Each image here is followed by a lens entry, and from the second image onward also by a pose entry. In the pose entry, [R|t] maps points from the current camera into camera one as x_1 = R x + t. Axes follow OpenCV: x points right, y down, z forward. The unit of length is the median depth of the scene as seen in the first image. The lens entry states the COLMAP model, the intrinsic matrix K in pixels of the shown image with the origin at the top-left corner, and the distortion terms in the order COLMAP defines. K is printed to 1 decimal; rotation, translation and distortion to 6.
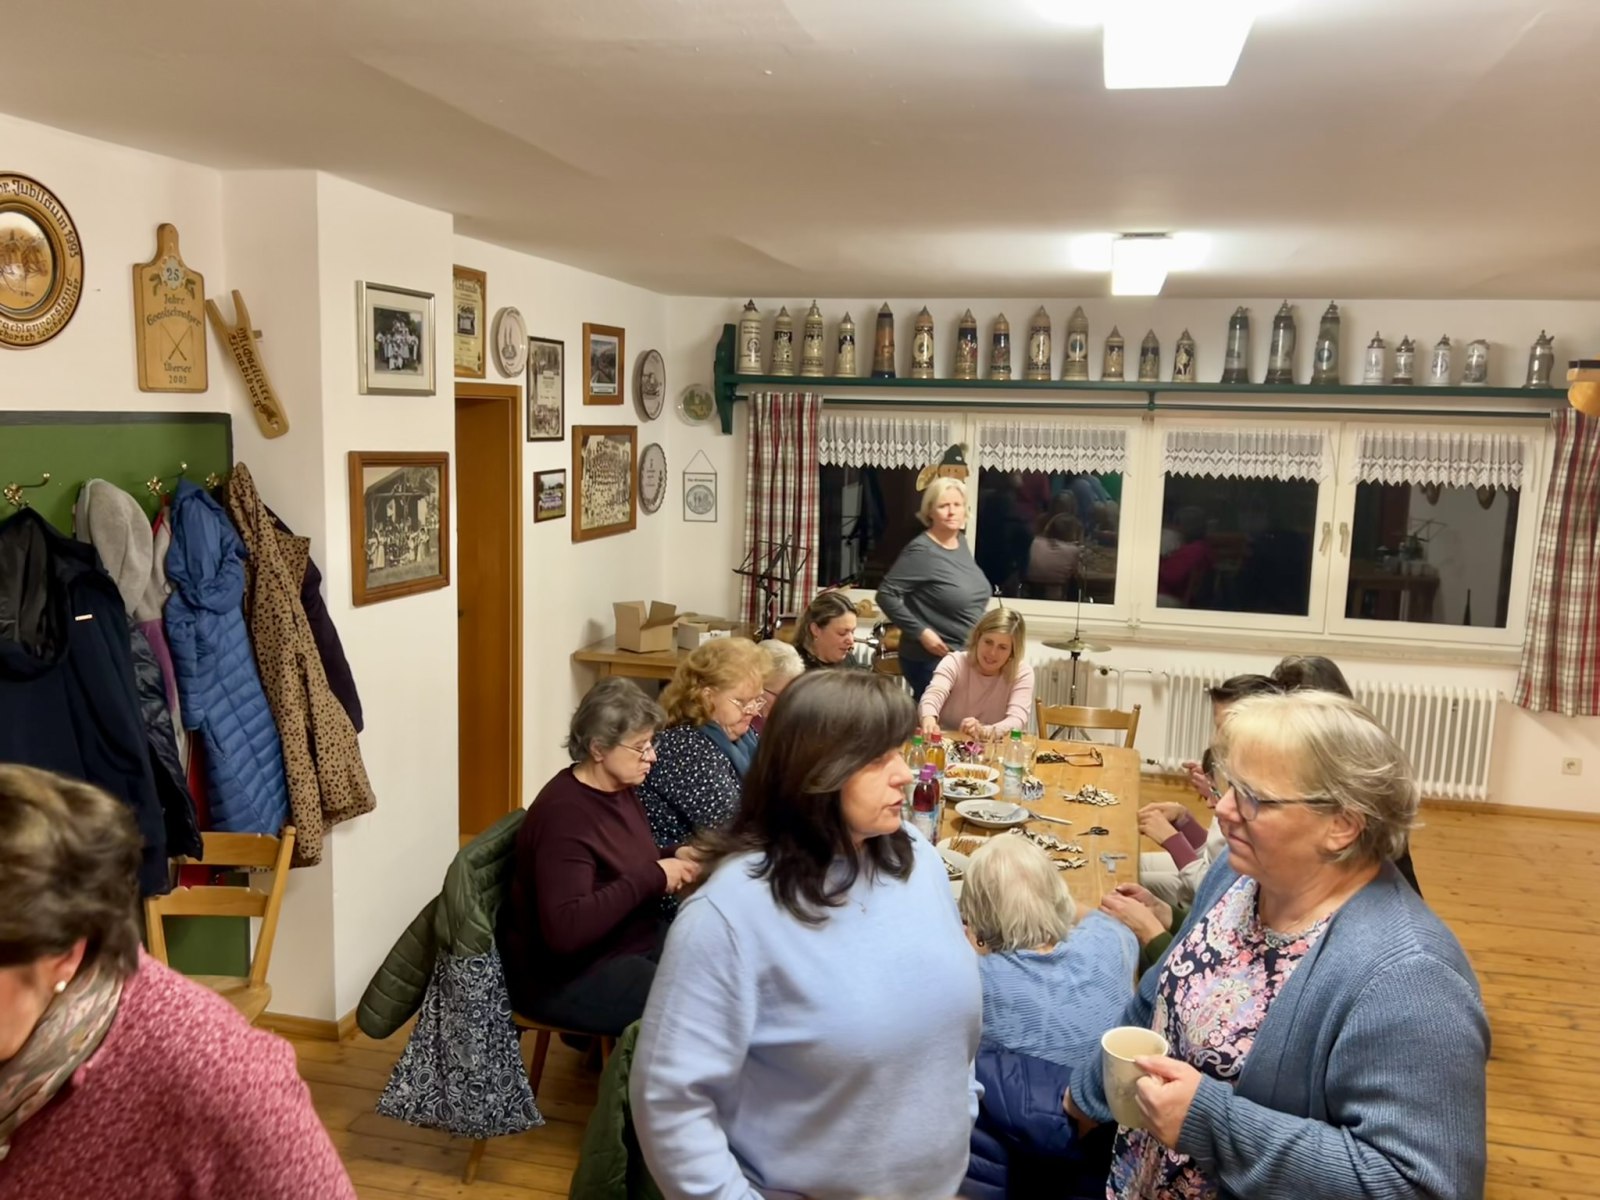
lens RADIAL K [[1310.7, 0, 806.9], [0, 1310.7, 594.7], [0, 0, 1]] dist [0.106494, -0.271053]
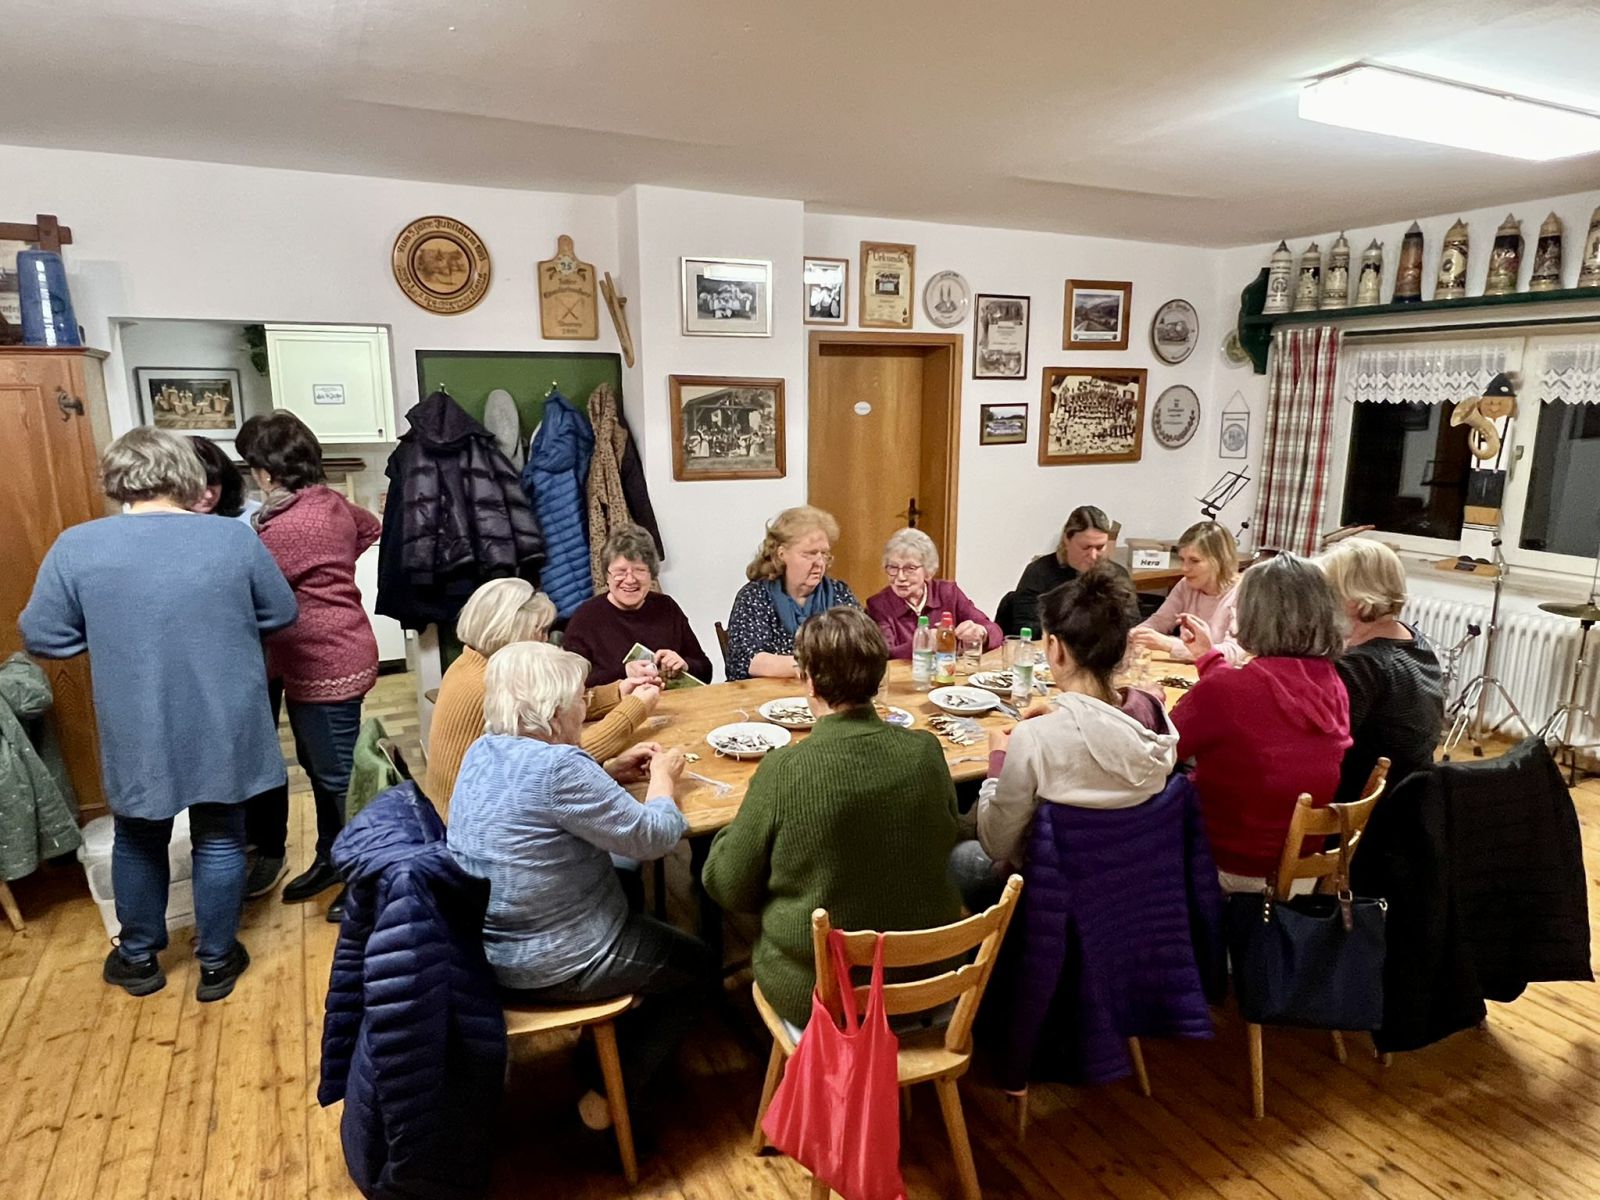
lens RADIAL K [[976.3, 0, 788.4], [0, 976.3, 595.3], [0, 0, 1]] dist [0.001767, -0.004089]
pose [[0.633274, 0.125965, -0.763608, 0.356535], [-0.085243, 0.992015, 0.092950, 0.014380], [0.769219, 0.006230, 0.638955, 0.233001]]
